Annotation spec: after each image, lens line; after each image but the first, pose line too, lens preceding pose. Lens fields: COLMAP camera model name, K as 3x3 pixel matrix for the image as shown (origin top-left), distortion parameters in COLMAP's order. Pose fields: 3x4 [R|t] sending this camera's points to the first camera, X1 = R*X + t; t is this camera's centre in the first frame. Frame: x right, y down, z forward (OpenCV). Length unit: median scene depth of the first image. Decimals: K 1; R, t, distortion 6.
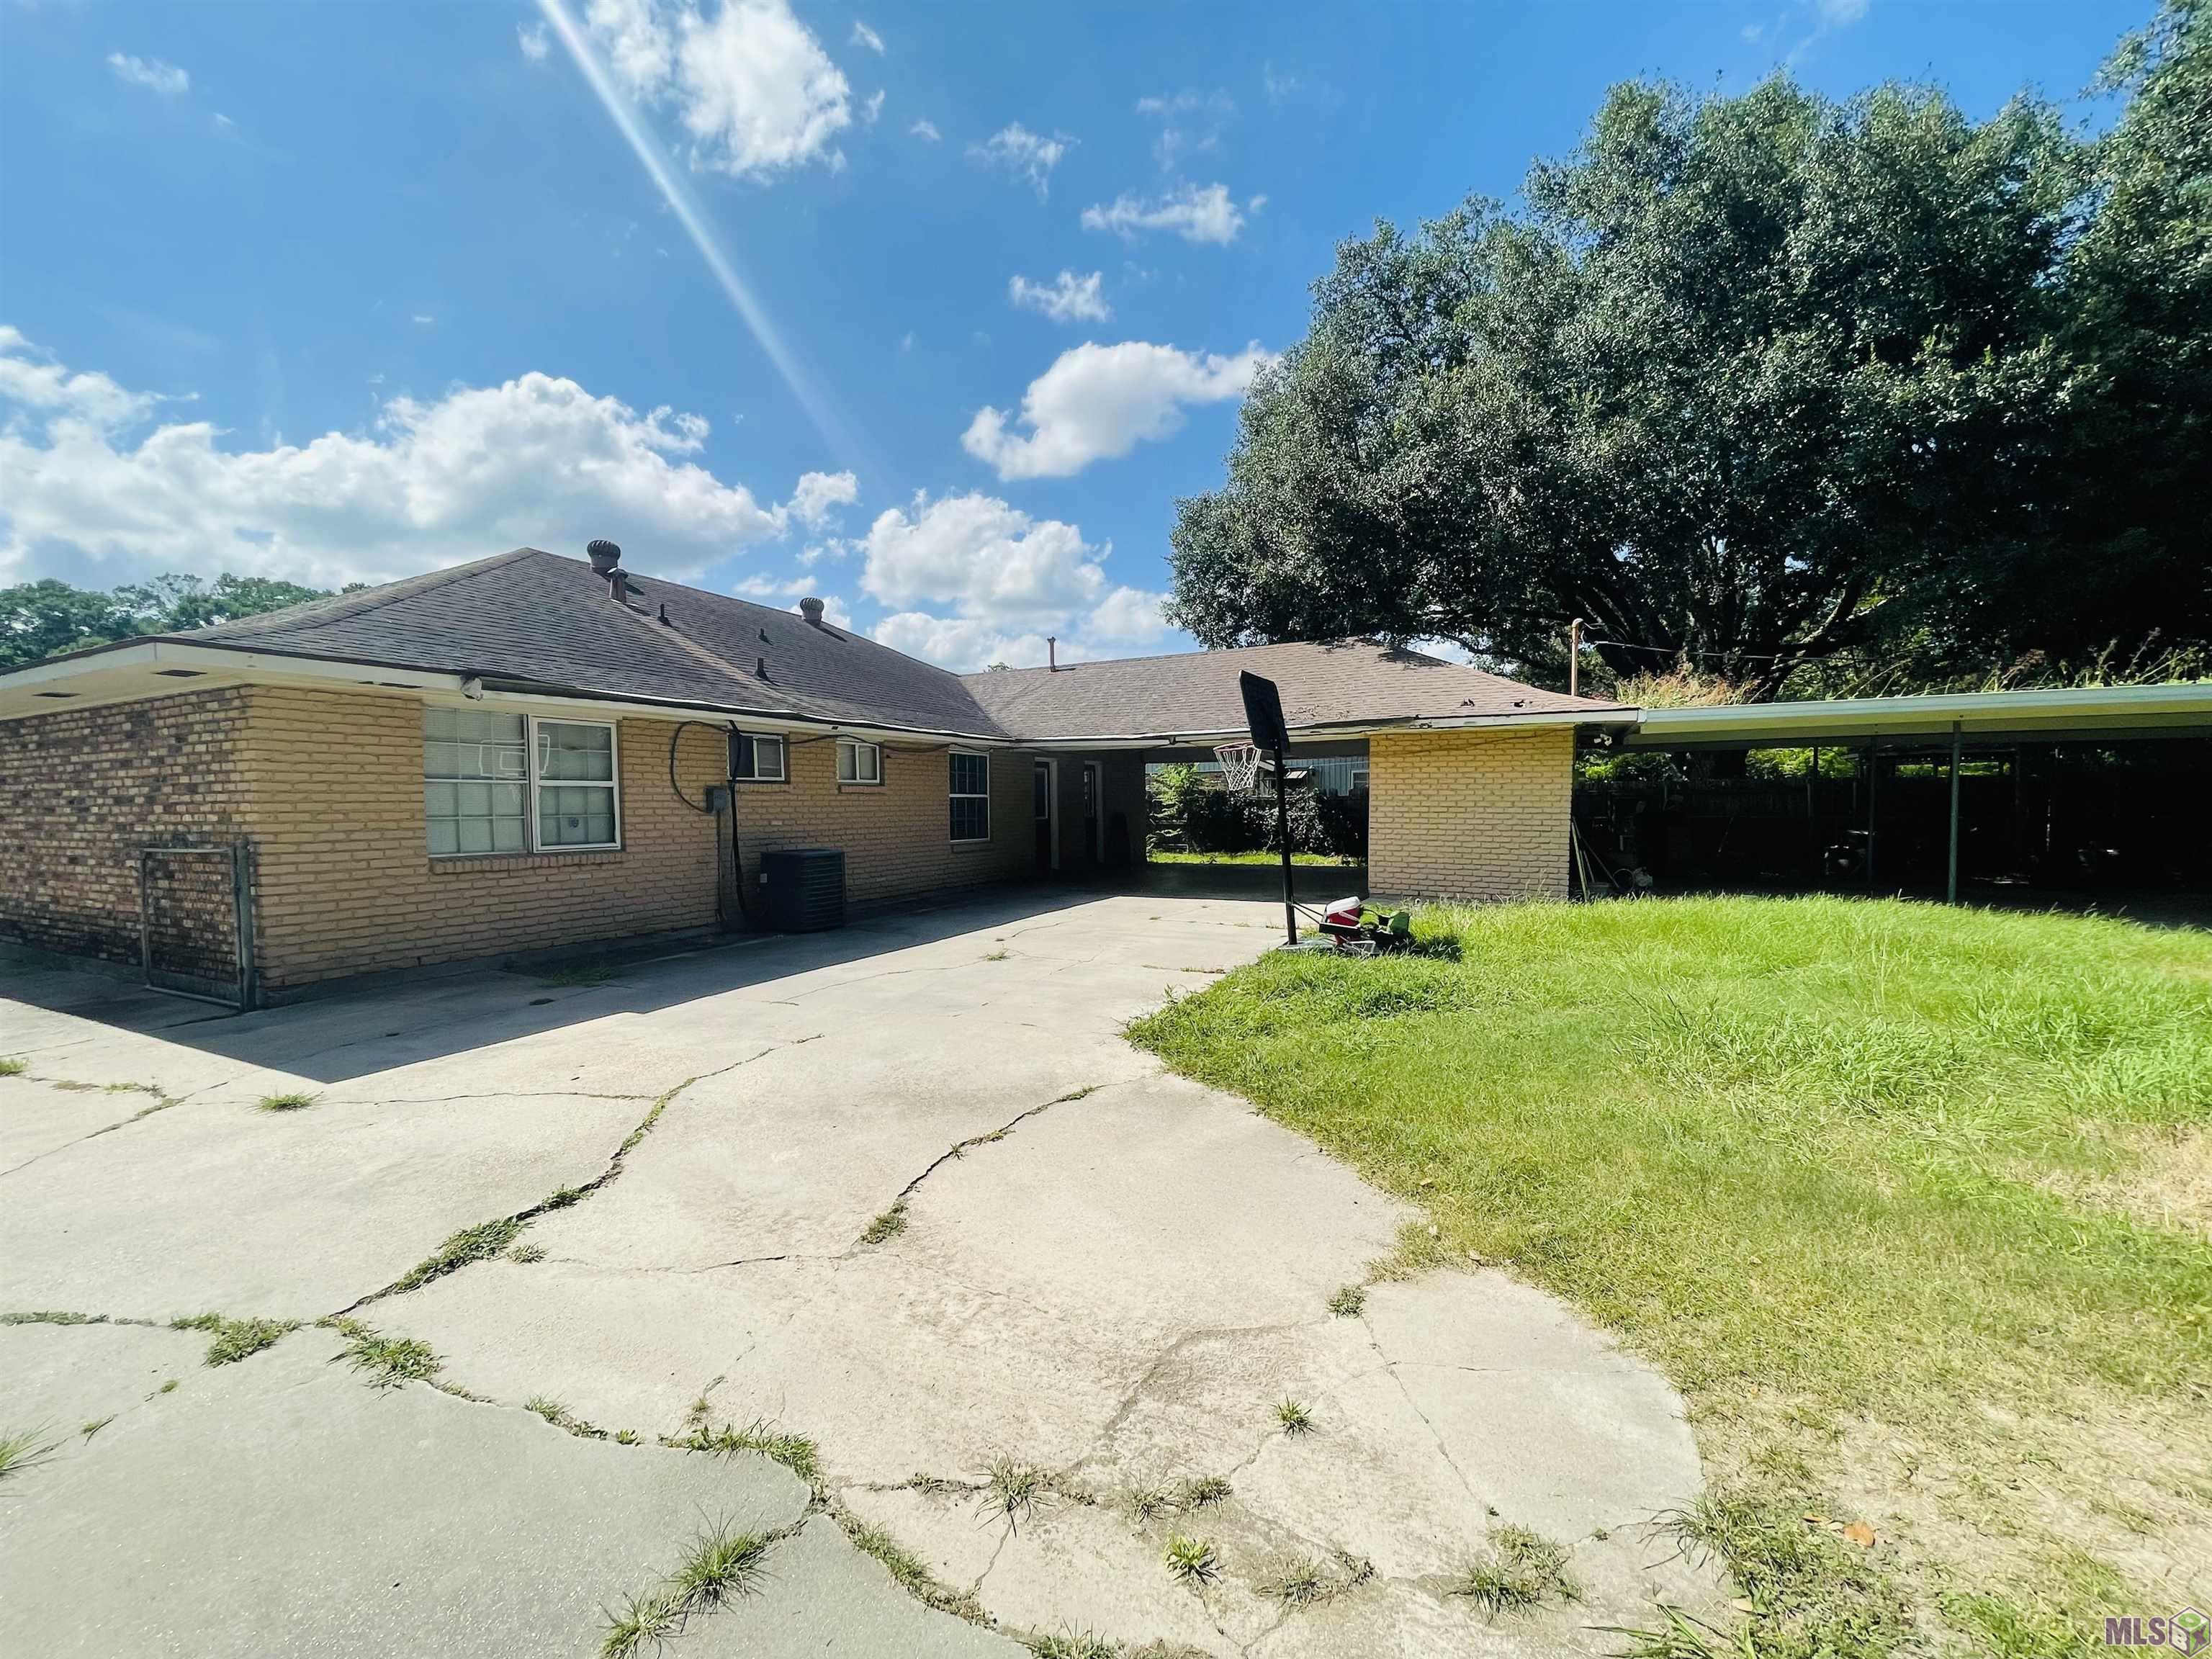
lens RADIAL K [[892.6, 0, 1097.1], [0, 892.6, 841.5], [0, 0, 1]] dist [0.003462, -0.000461]
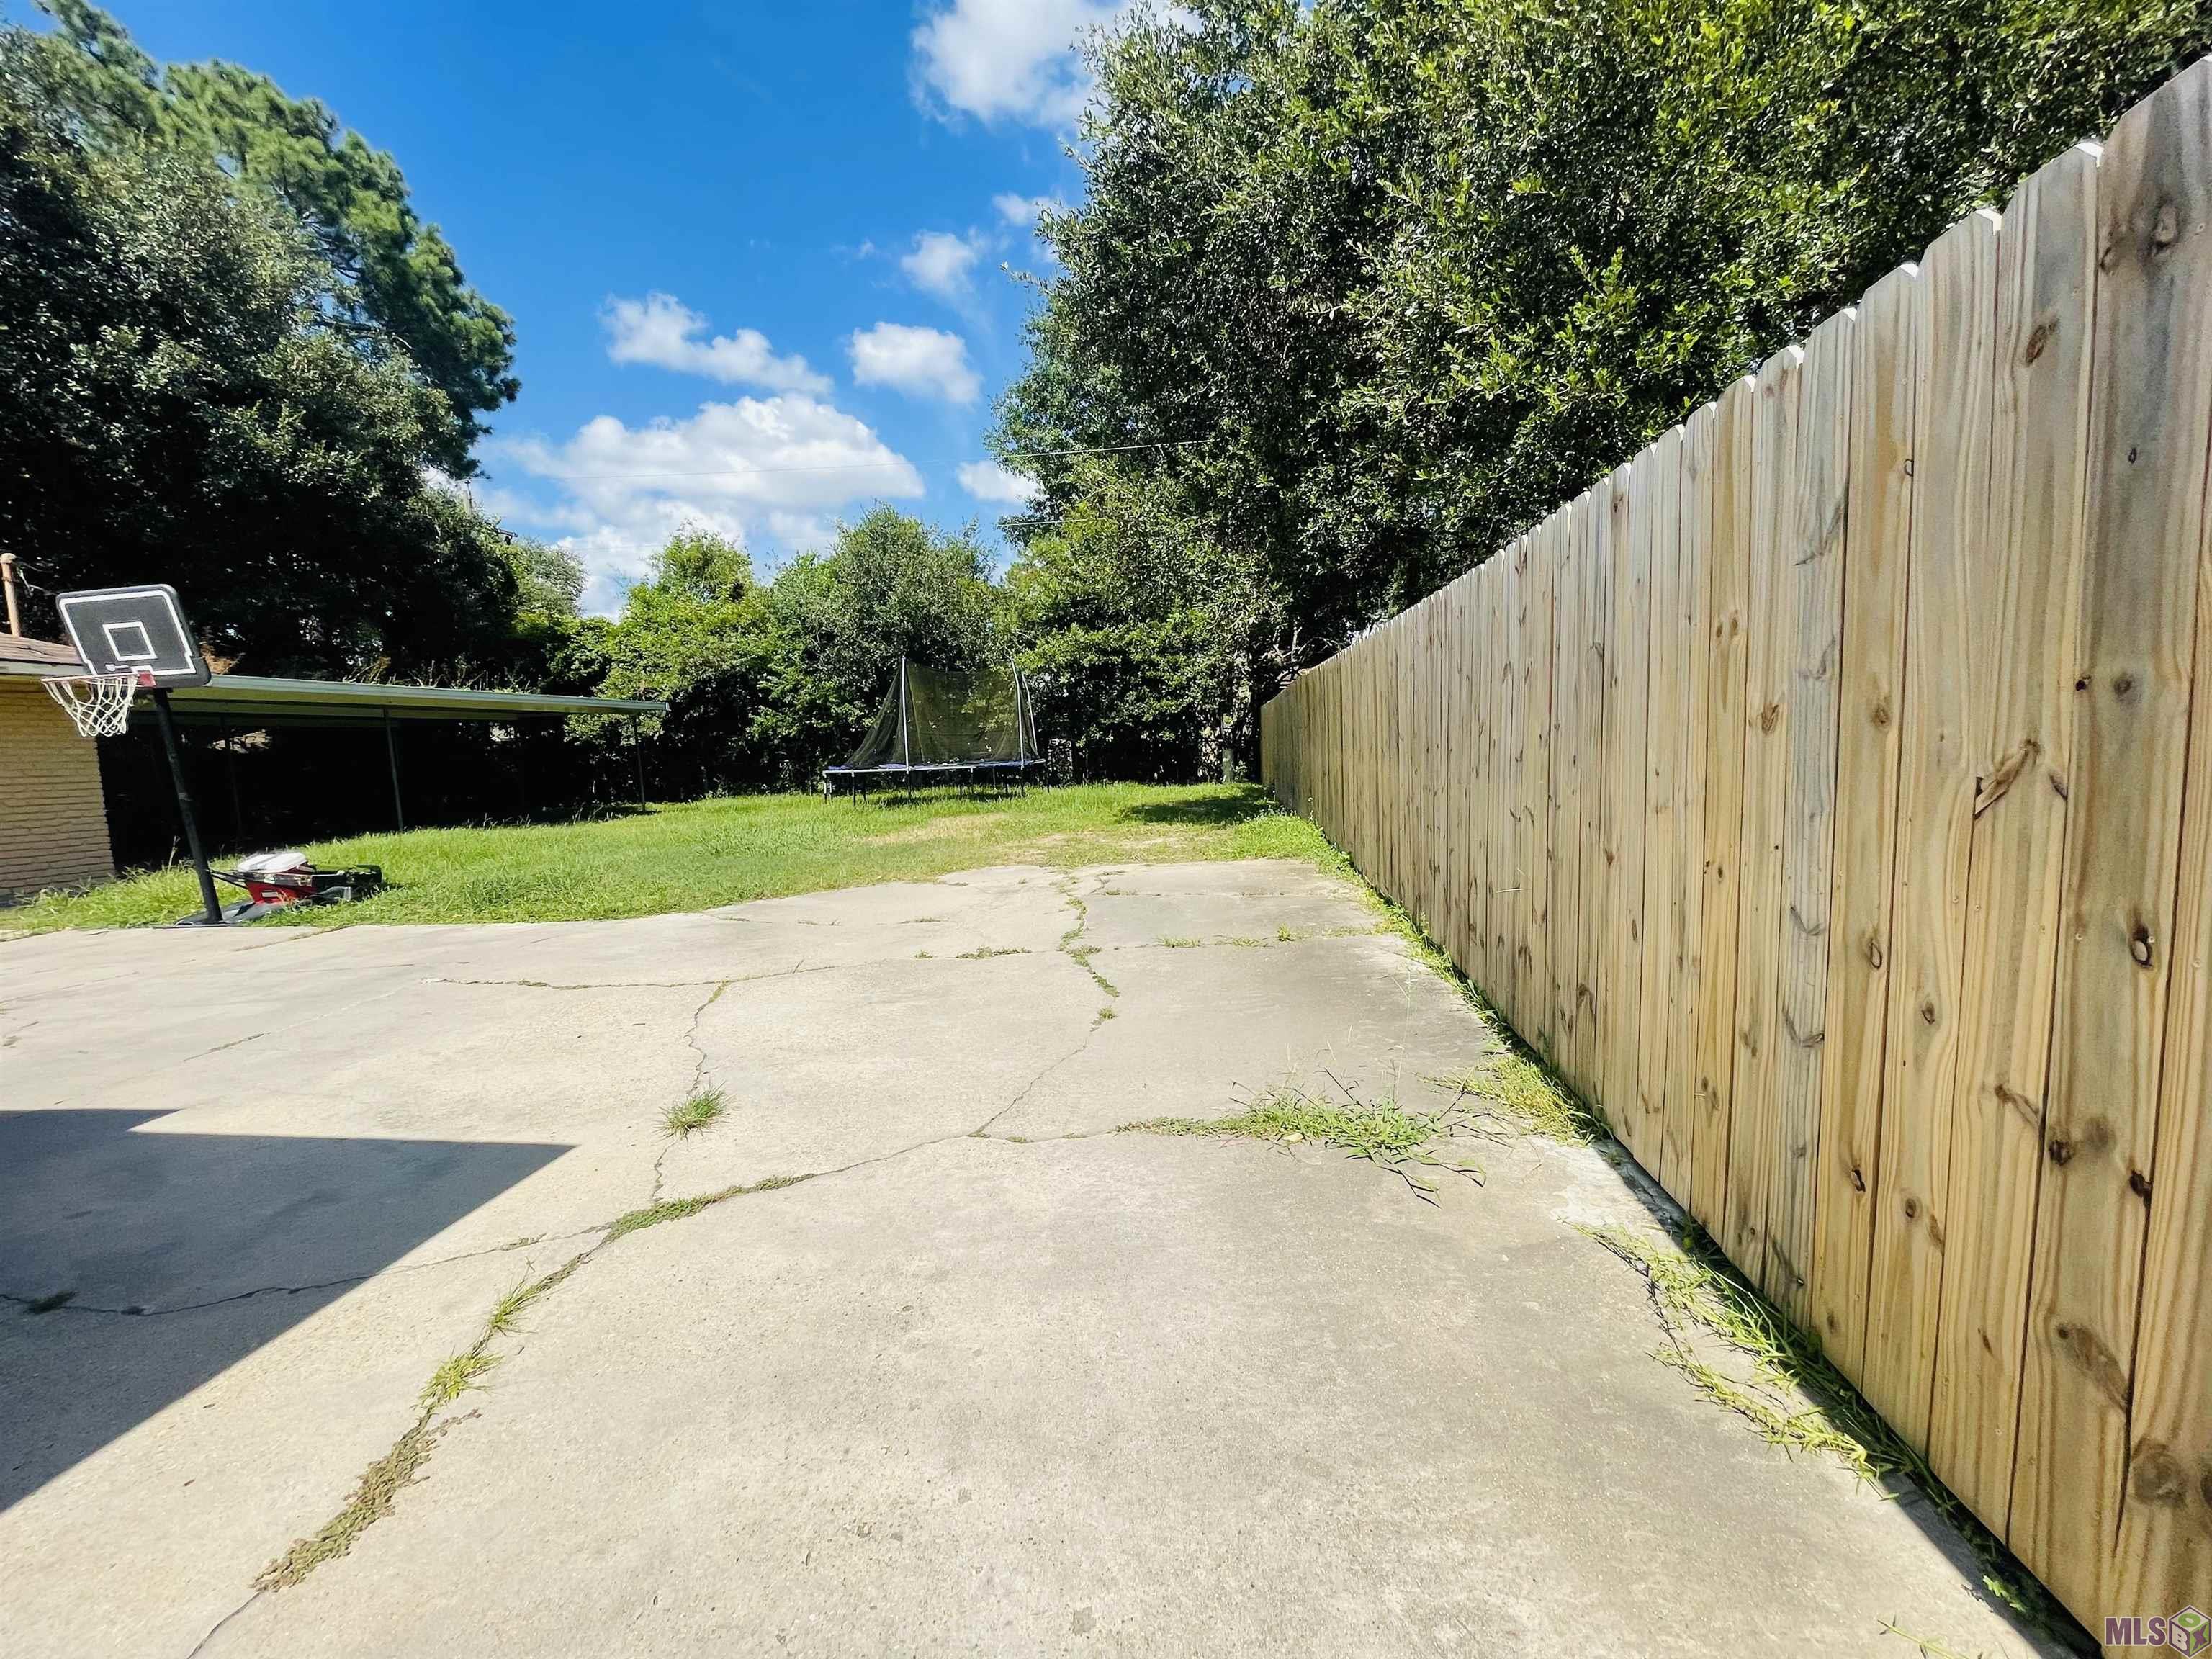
lens RADIAL K [[892.6, 0, 1097.1], [0, 892.6, 841.5], [0, 0, 1]] dist [0.003462, -0.000461]
pose [[-0.346386, -0.064671, 0.935860, -1.744153], [0.074511, 0.992572, 0.096168, 0.041570], [-0.935128, 0.103043, -0.338995, 0.972561]]
